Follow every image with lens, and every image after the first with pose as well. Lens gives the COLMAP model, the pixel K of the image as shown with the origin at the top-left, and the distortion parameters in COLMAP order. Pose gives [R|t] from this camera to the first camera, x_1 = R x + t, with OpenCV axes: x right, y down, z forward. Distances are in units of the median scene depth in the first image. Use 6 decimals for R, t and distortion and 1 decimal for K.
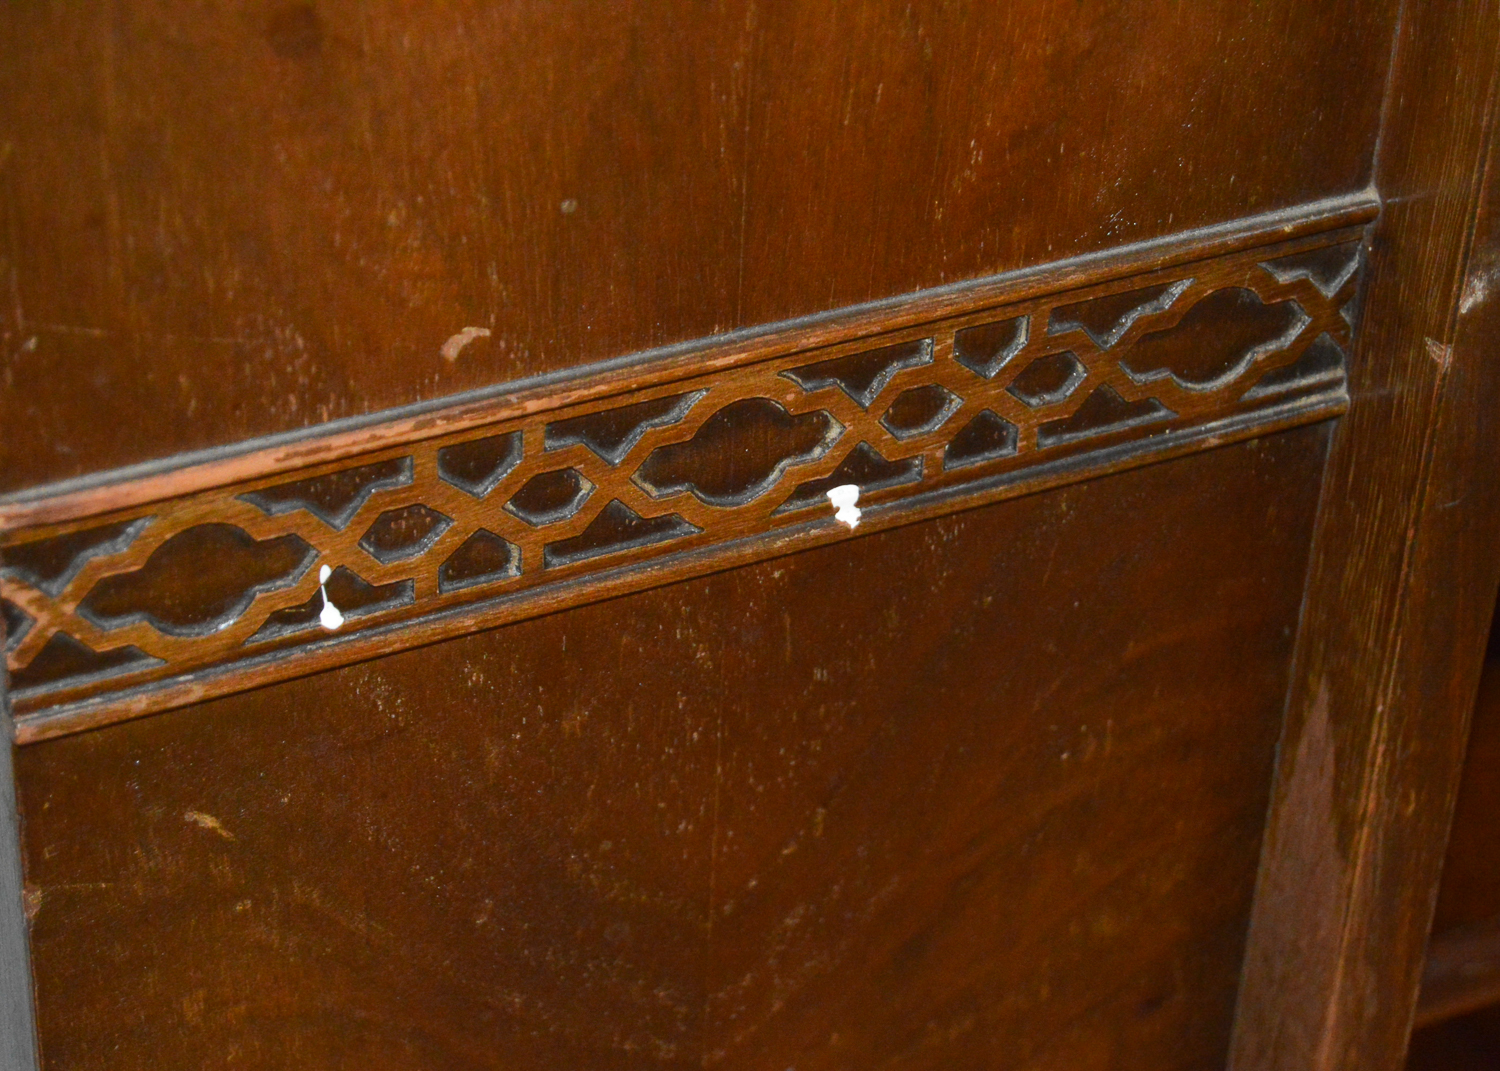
lens RADIAL K [[3660.4, 0, 750.0], [0, 3660.4, 535.5], [0, 0, 1]] dist [0.039967, 0.132495]
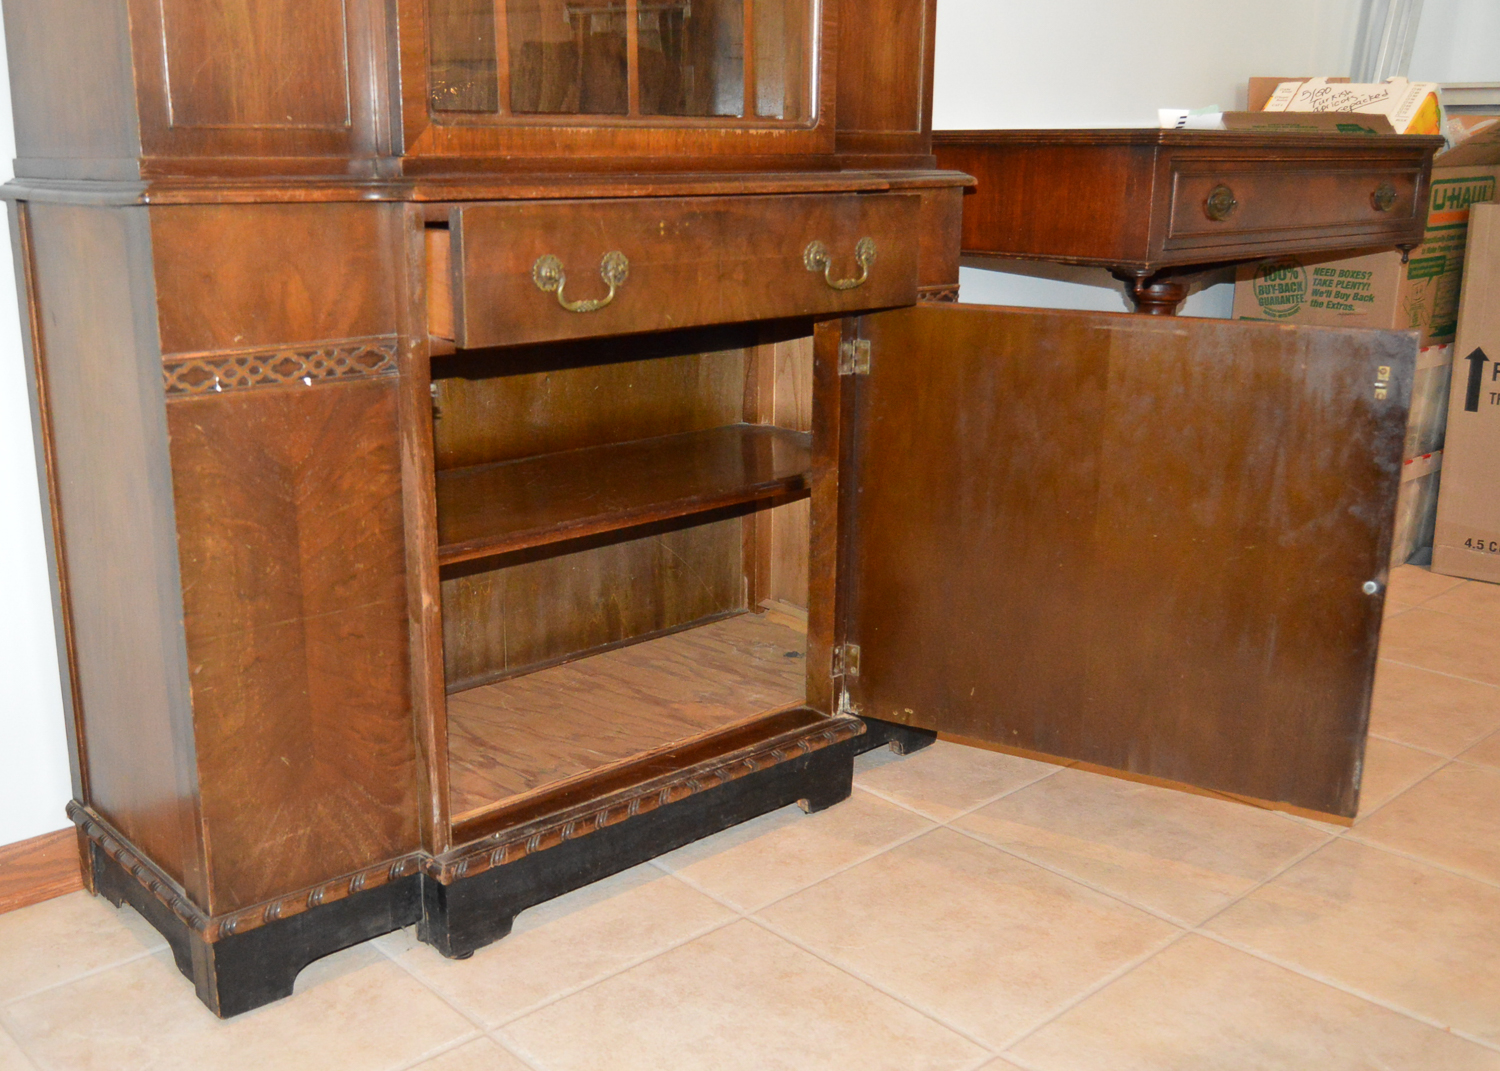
lens RADIAL K [[1526.4, 0, 700.1], [0, 1526.4, 535.8], [0, 0, 1]] dist [-0.024164, 0.013679]
pose [[0.963909, -0.109114, 0.242845, 0.012545], [0.183340, 0.933452, -0.308308, 1.120664], [-0.193043, 0.341704, 0.919768, -1.312828]]
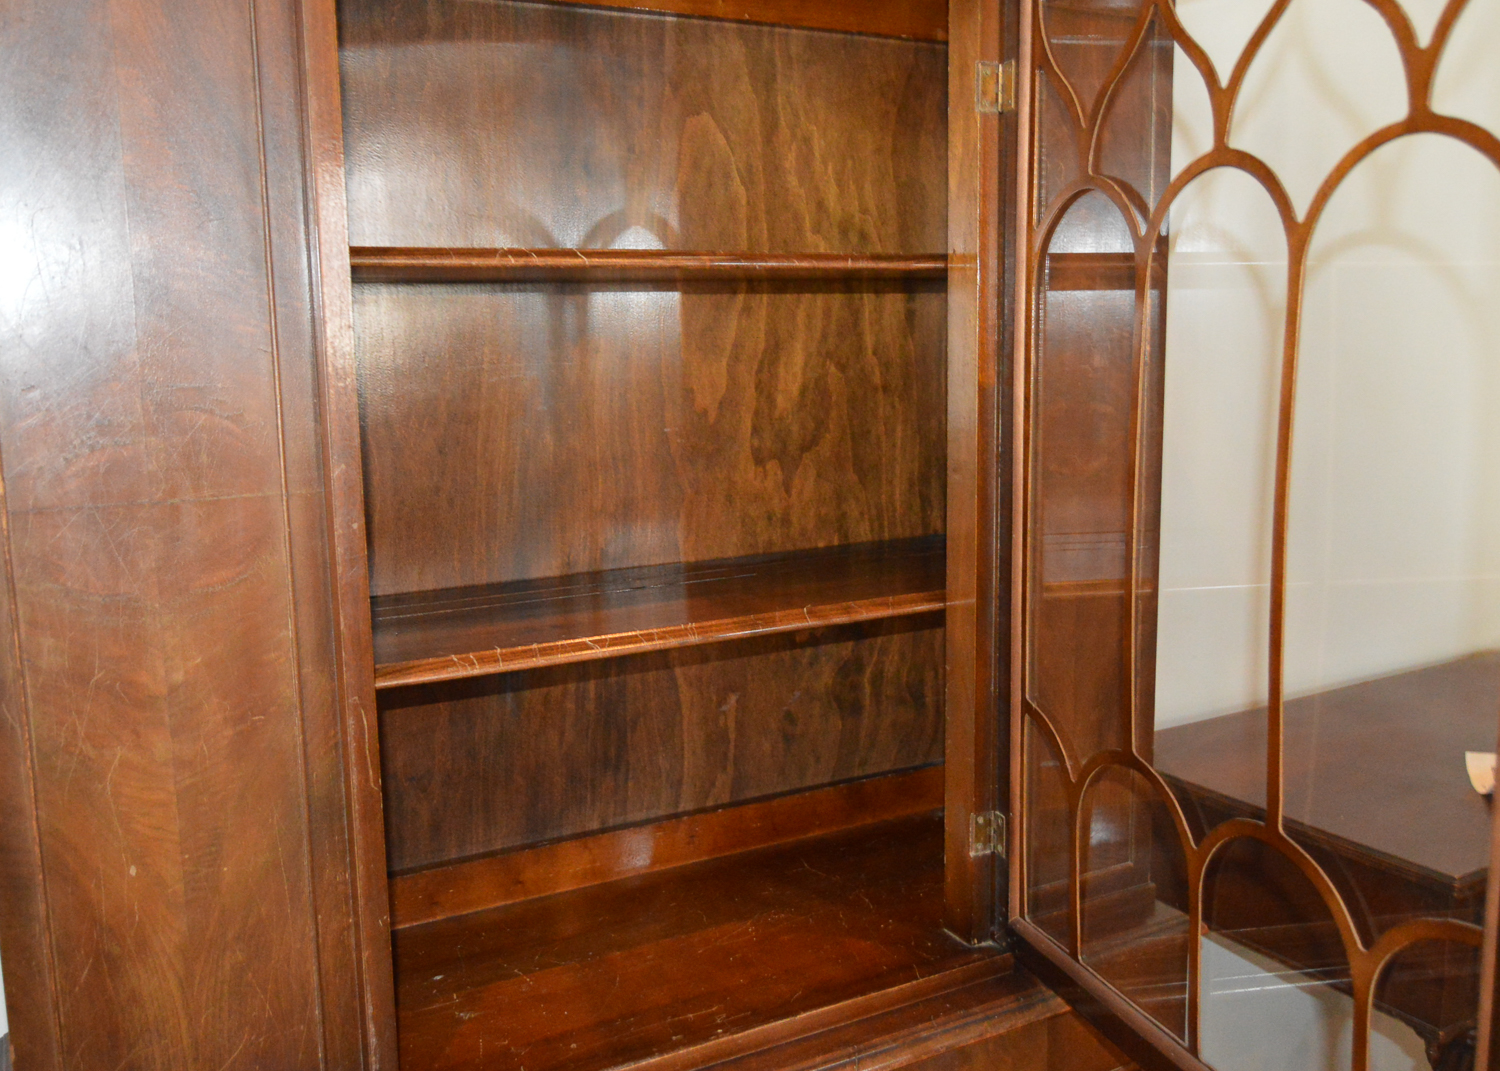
lens RADIAL K [[1379.4, 0, 750.0], [0, 1379.4, 535.5], [0, 0, 1]] dist [-0.007478, -0.000343]
pose [[0.997290, -0.065707, 0.033106, 0.703559], [0.073560, 0.899870, -0.429909, -0.248475], [-0.001543, 0.431180, 0.902265, -1.077415]]
